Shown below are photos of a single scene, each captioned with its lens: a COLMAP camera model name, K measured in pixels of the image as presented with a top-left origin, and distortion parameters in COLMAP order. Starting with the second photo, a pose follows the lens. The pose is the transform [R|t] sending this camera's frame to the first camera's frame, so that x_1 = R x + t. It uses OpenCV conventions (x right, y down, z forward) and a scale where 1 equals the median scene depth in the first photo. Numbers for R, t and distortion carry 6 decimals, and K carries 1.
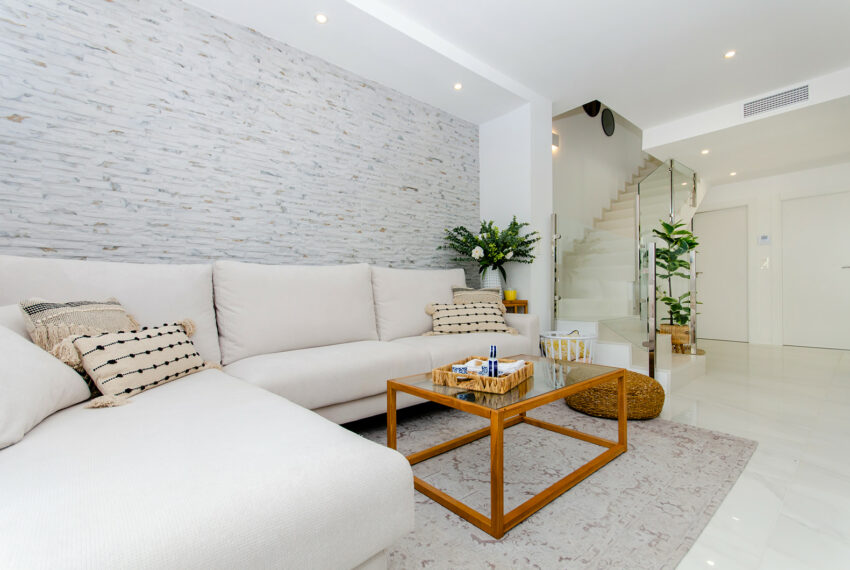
lens RADIAL K [[376.3, 0, 421.0], [0, 376.3, 286.3], [0, 0, 1]] dist [0.009415, -0.000409]
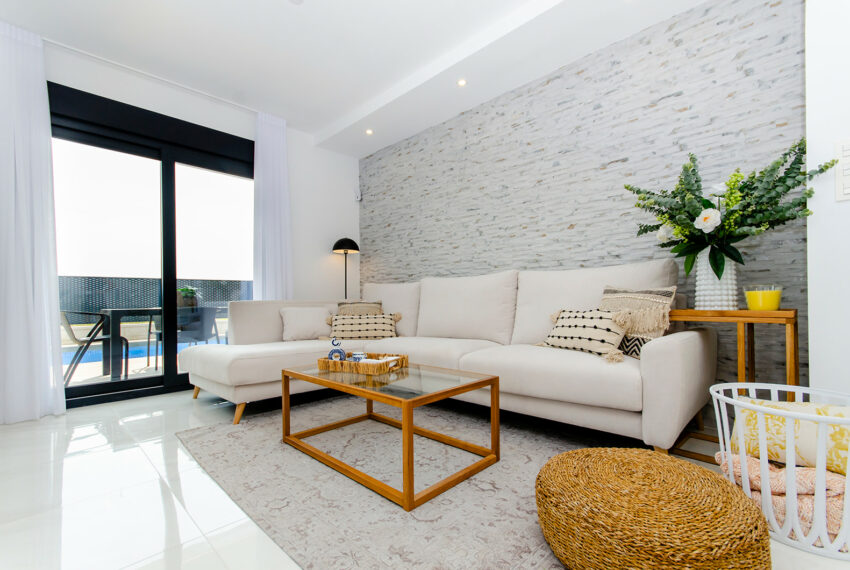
lens RADIAL K [[376.3, 0, 421.0], [0, 376.3, 286.3], [0, 0, 1]] dist [0.009415, -0.000409]
pose [[0.094899, -0.010095, -0.995436, 0.867772], [0.046694, 0.998893, -0.005679, -0.020864], [0.994391, -0.045942, 0.095265, 0.625708]]
